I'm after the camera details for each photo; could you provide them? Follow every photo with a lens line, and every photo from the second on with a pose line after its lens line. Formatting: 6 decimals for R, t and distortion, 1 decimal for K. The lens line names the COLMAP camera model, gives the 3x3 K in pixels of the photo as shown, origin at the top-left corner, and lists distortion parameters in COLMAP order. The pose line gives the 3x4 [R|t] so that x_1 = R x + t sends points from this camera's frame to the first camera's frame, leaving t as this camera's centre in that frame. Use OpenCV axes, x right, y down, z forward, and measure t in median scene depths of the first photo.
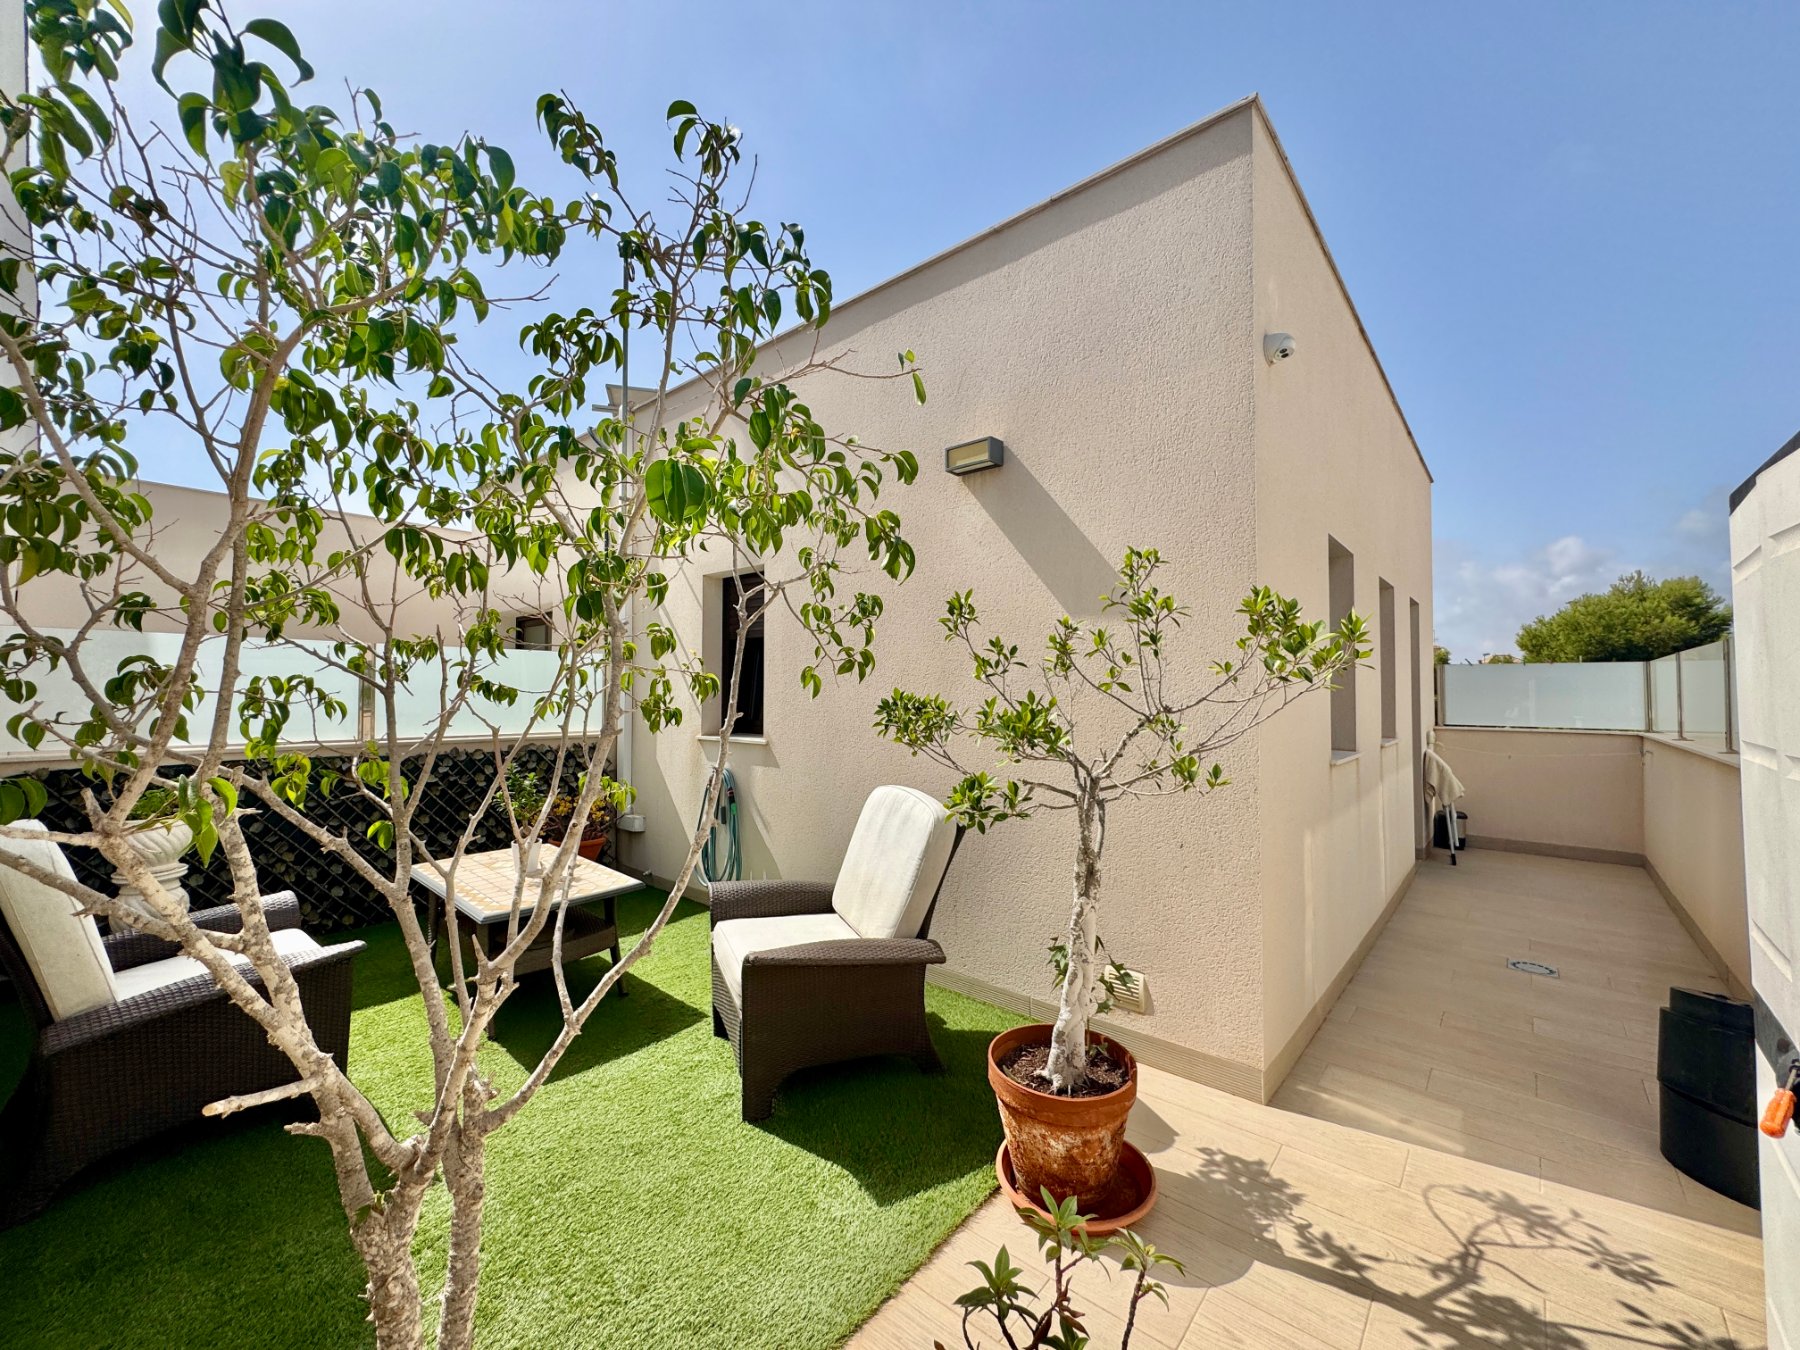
lens RADIAL K [[724.7, 0, 905.1], [0, 724.7, 674.4], [0, 0, 1]] dist [-0.001043, 0.000224]
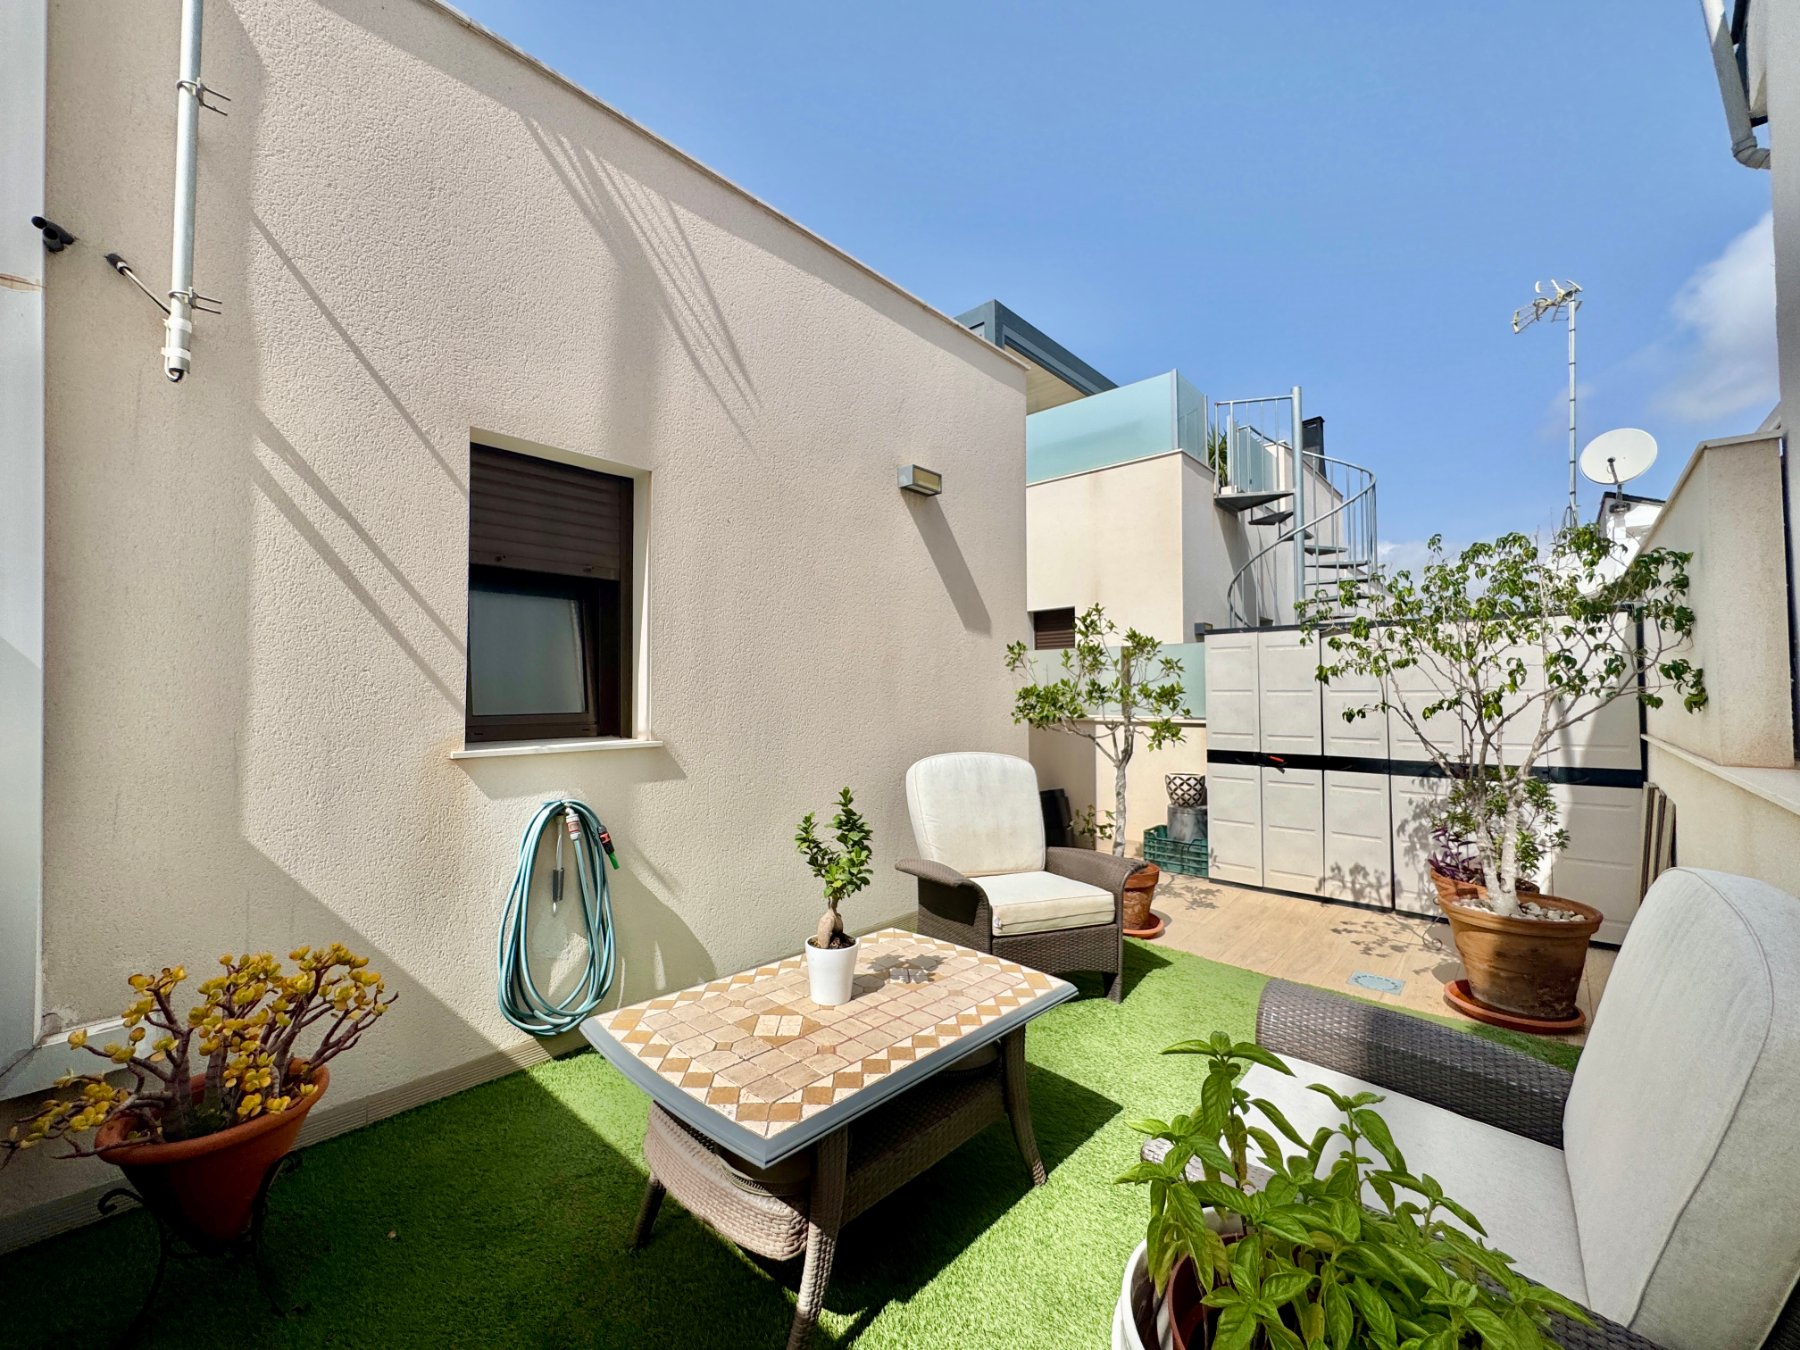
lens RADIAL K [[713.7, 0, 900.0], [0, 713.7, 675.0], [0, 0, 1]] dist [-0.002072, -0.000050]
pose [[0.022569, 0.024186, 0.999453, -0.864520], [-0.024768, 0.999414, -0.023626, 0.043907], [-0.999438, -0.024221, 0.023155, 0.788626]]
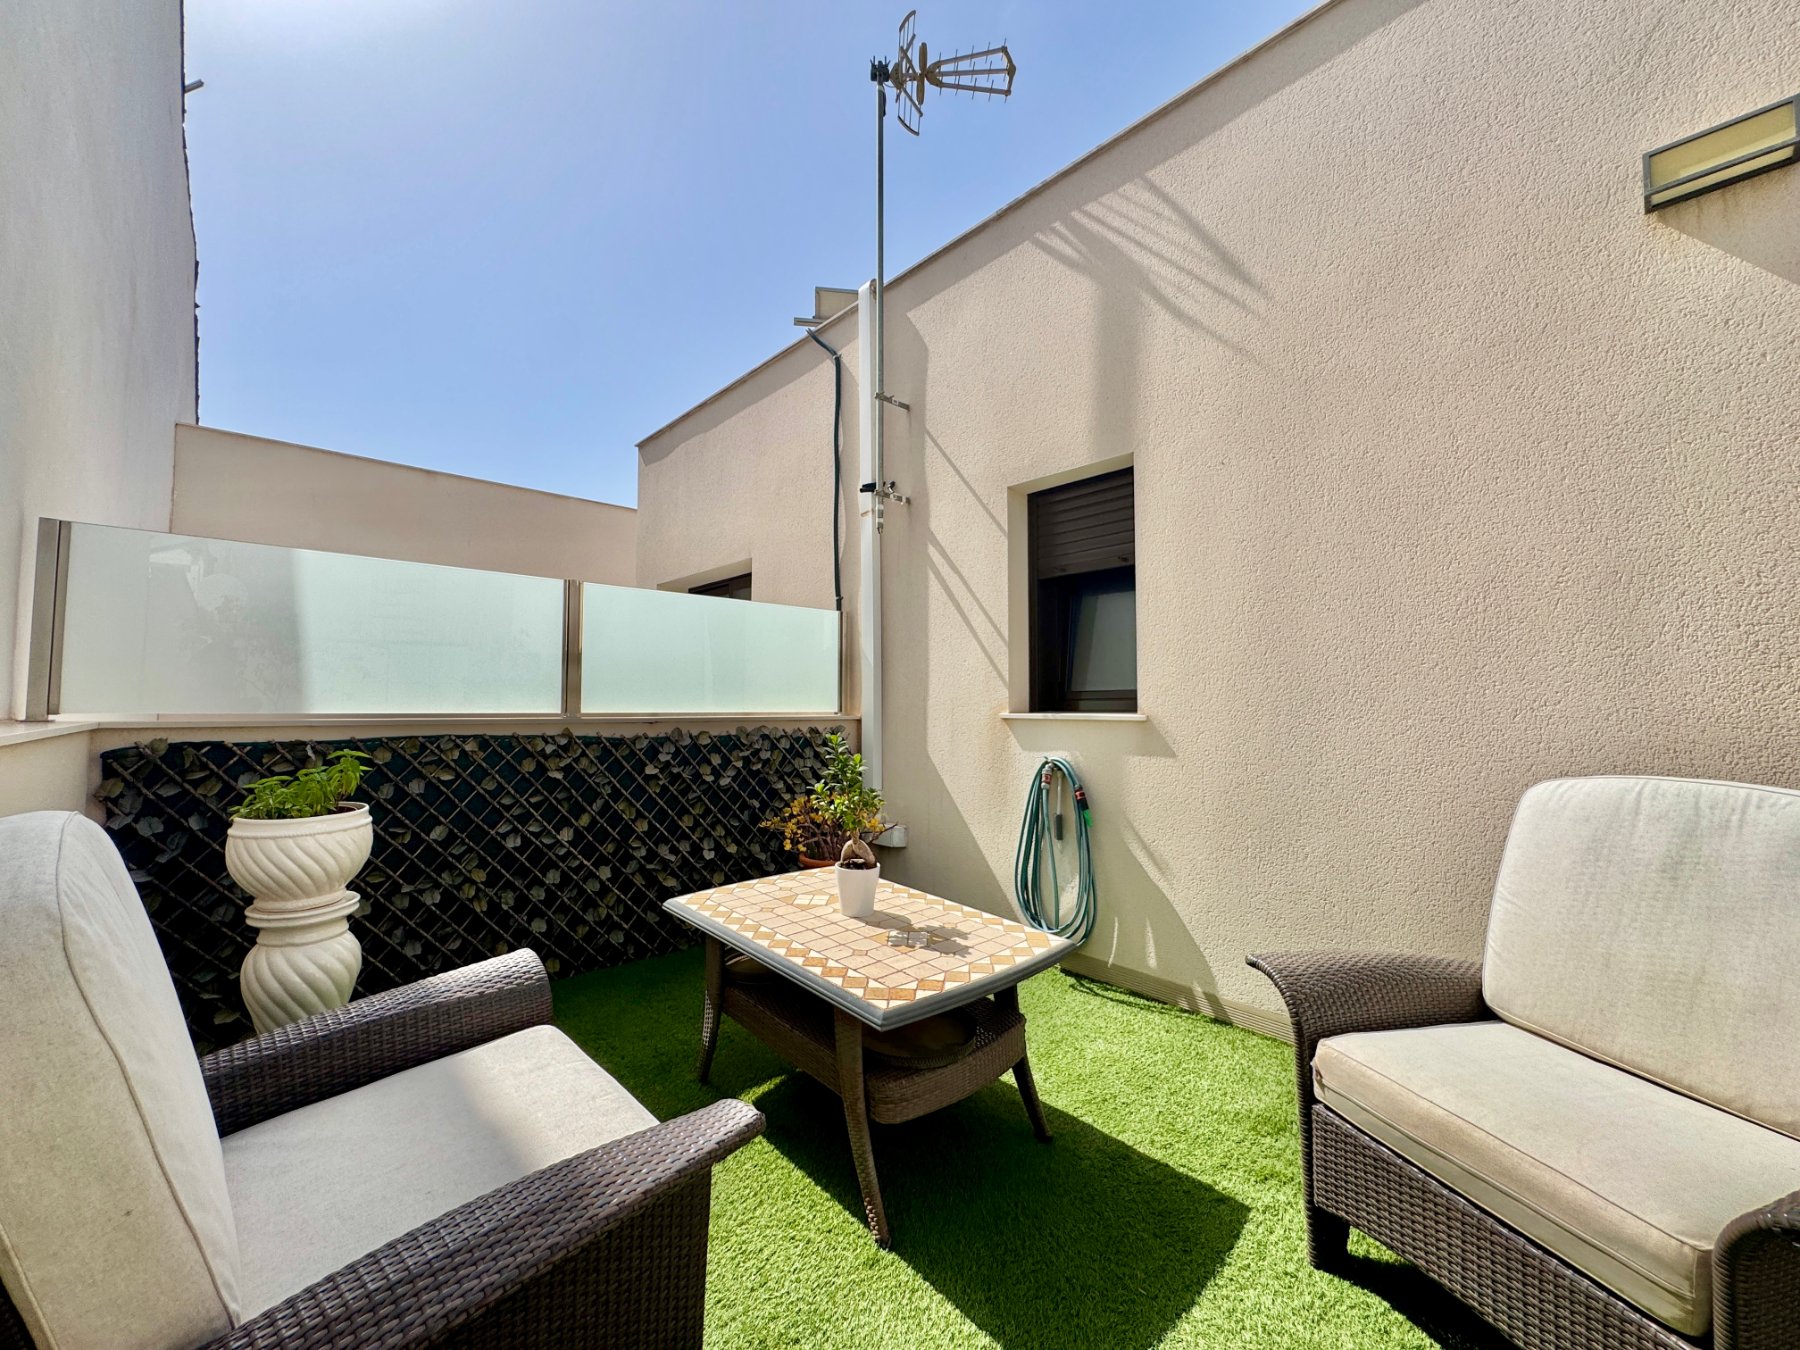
lens RADIAL K [[724.7, 0, 905.1], [0, 724.7, 674.4], [0, 0, 1]] dist [-0.001043, 0.000224]
pose [[0.994205, -0.004662, -0.107395, -0.351982], [0.002822, 0.999847, -0.017281, 0.067806], [0.107460, 0.016878, 0.994066, 0.330977]]
